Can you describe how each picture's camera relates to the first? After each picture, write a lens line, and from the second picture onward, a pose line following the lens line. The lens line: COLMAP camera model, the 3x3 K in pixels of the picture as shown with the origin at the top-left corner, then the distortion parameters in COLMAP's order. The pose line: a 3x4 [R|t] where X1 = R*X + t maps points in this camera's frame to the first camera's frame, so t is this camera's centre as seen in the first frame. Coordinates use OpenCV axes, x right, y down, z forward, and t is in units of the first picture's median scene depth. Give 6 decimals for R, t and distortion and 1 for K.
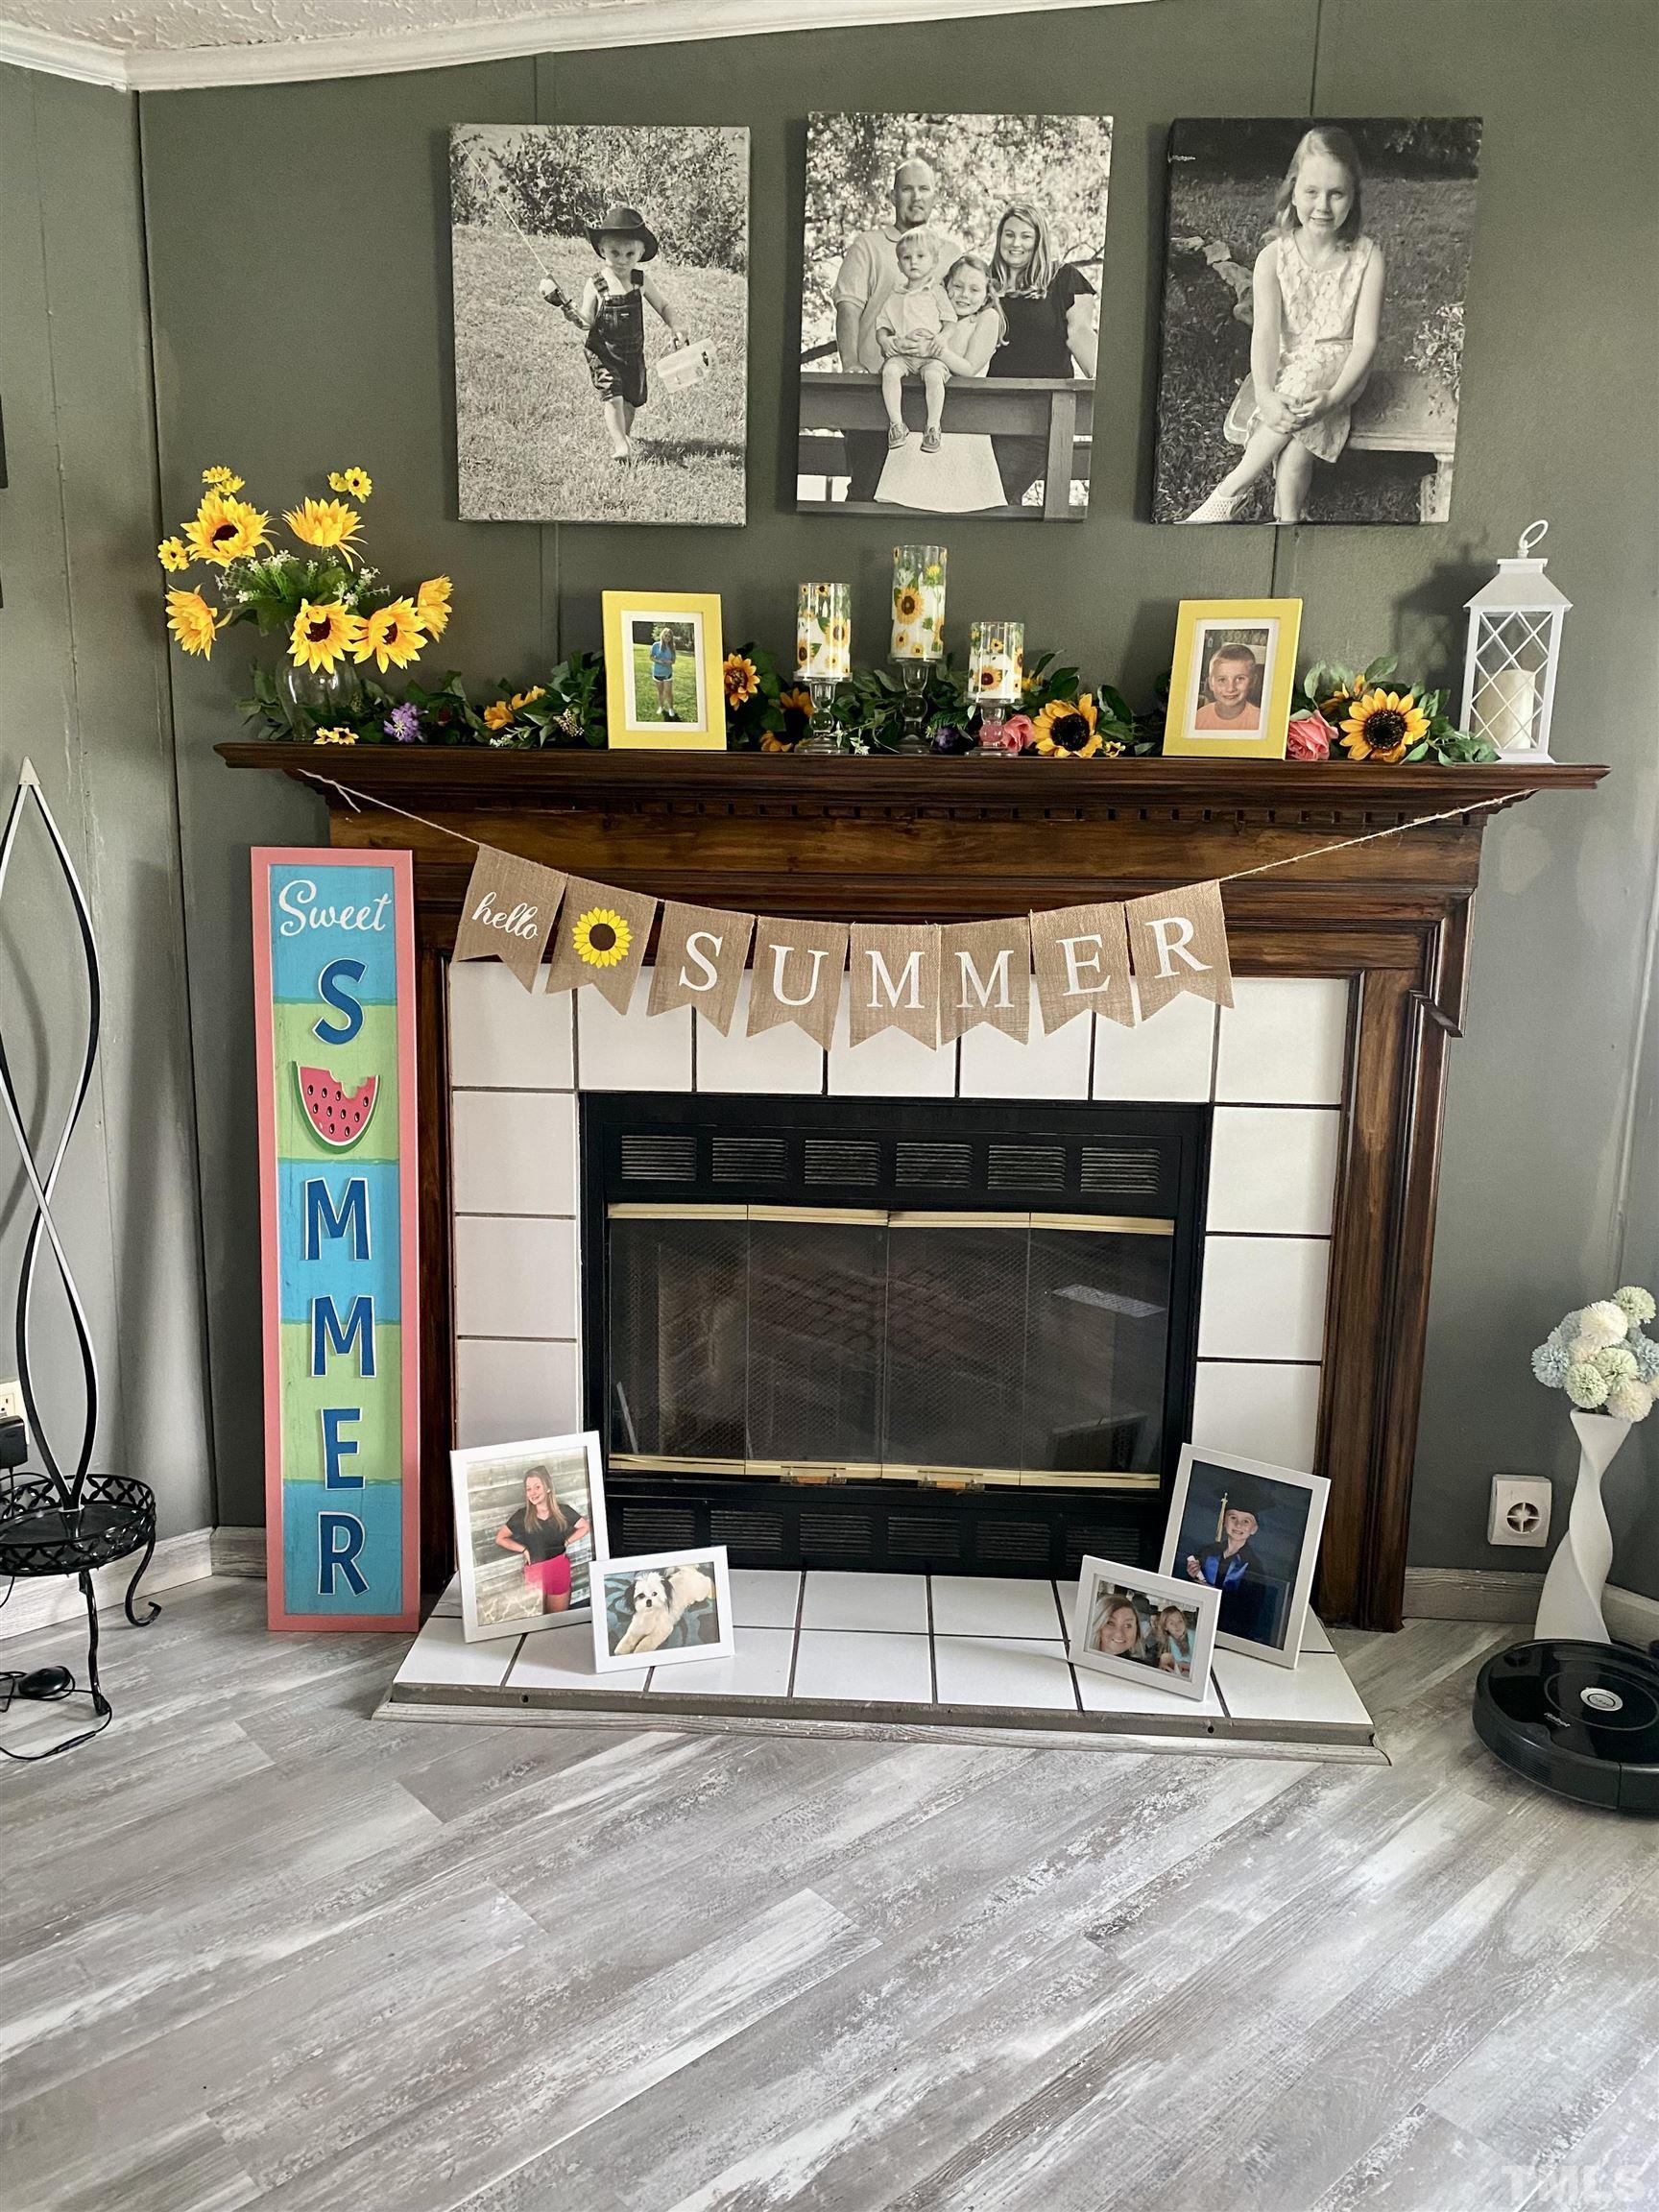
lens RADIAL K [[1743.2, 0, 829.5], [0, 1743.2, 1106.0], [0, 0, 1]] dist [-0.007214, -0.007350]
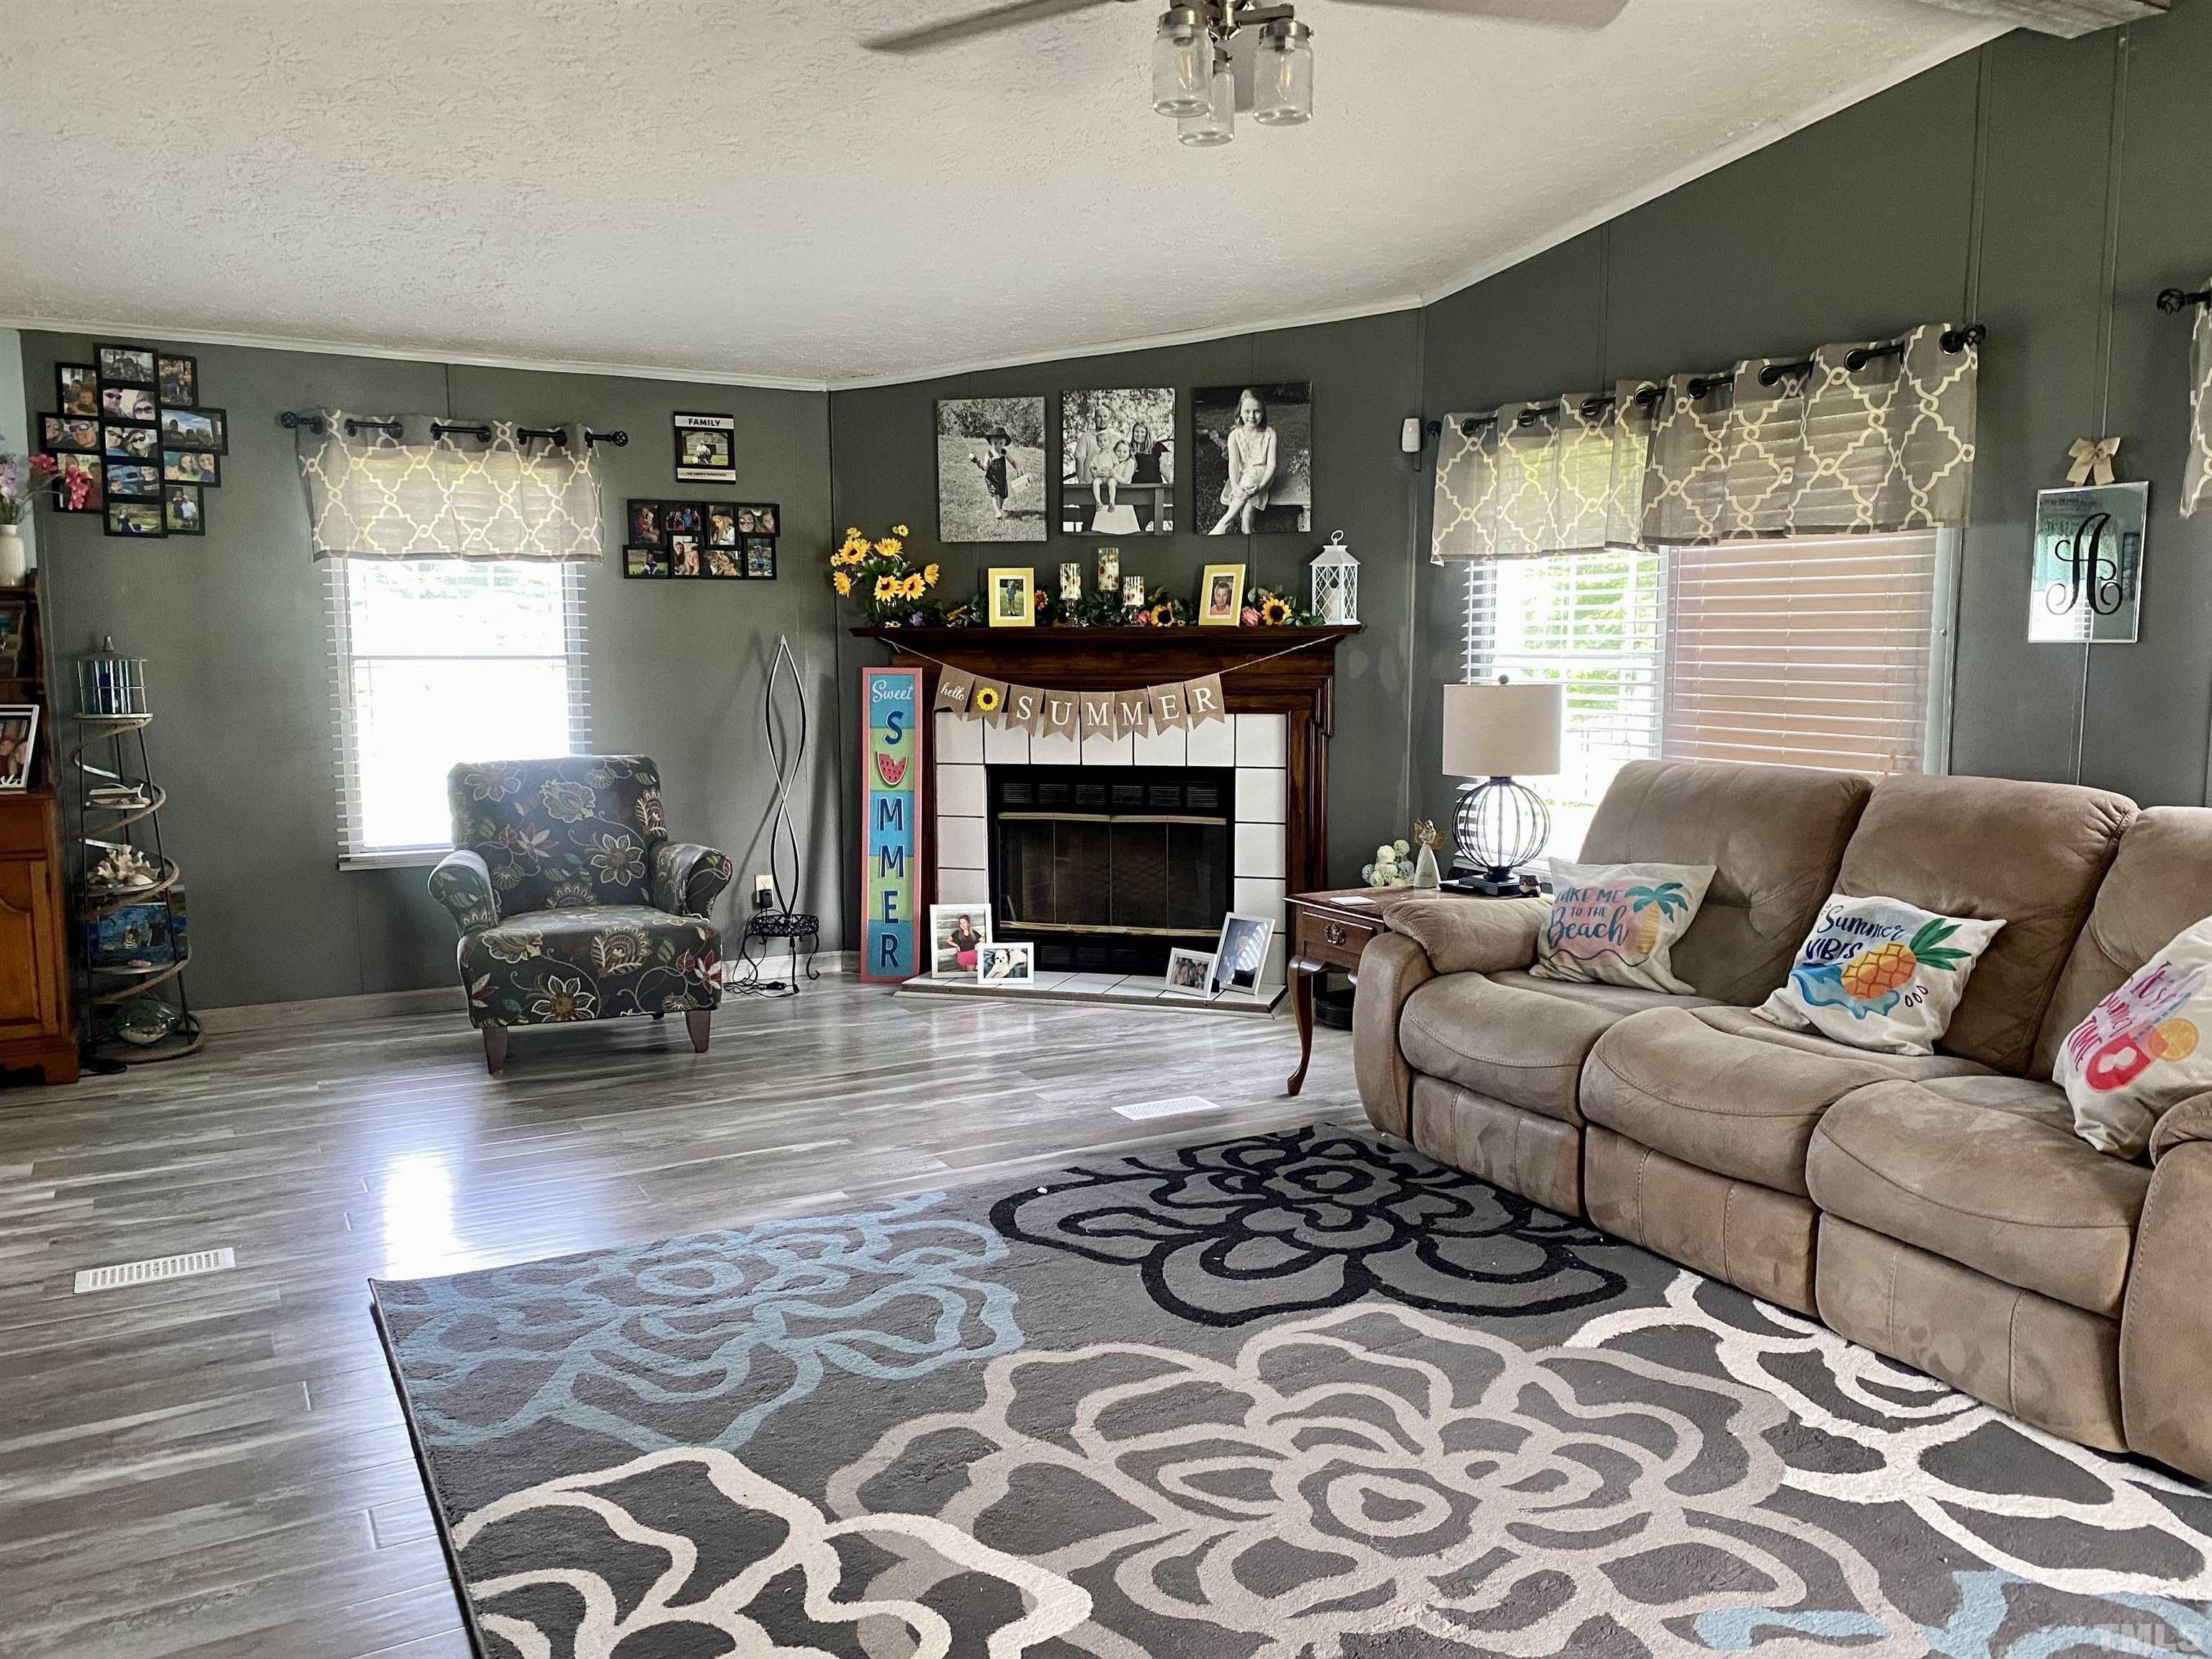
lens RADIAL K [[1687.8, 0, 1125.7], [0, 1687.8, 836.8], [0, 0, 1]] dist [0.020806, -0.012862]
pose [[0.976455, 0.005058, -0.215662, 0.624303], [-0.022209, 0.996770, -0.077178, 0.302371], [0.214575, 0.080150, 0.973413, -1.411302]]
